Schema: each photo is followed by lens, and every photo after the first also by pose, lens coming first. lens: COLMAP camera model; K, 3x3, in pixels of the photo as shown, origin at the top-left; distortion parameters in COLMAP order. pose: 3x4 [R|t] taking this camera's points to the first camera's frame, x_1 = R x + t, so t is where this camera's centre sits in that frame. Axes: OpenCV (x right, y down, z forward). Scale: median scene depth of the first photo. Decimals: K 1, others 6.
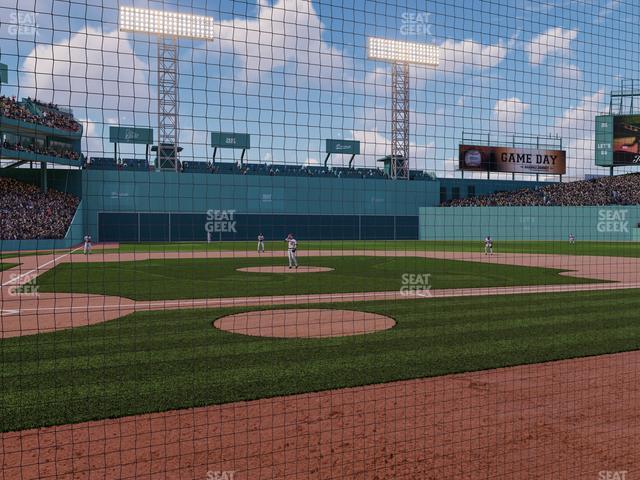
lens RADIAL K [[571.5, 0, 319.0], [0, 571.5, 238.5], [0, 0, 1]] dist [0.000612, 0.001933]
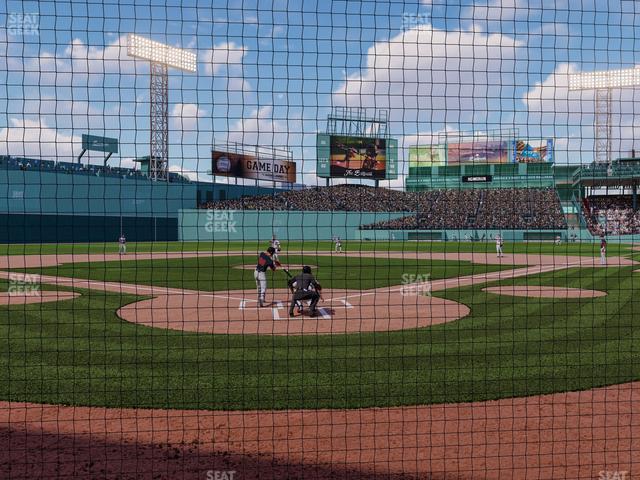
lens RADIAL K [[571.5, 0, 319.1], [0, 571.5, 239.2], [0, 0, 1]] dist [0.000612, 0.001933]
pose [[0.853896, -0.006164, 0.520407, -0.140940], [0.006831, 0.999976, 0.000637, -0.000060], [-0.520399, 0.003011, 0.853918, 0.000009]]
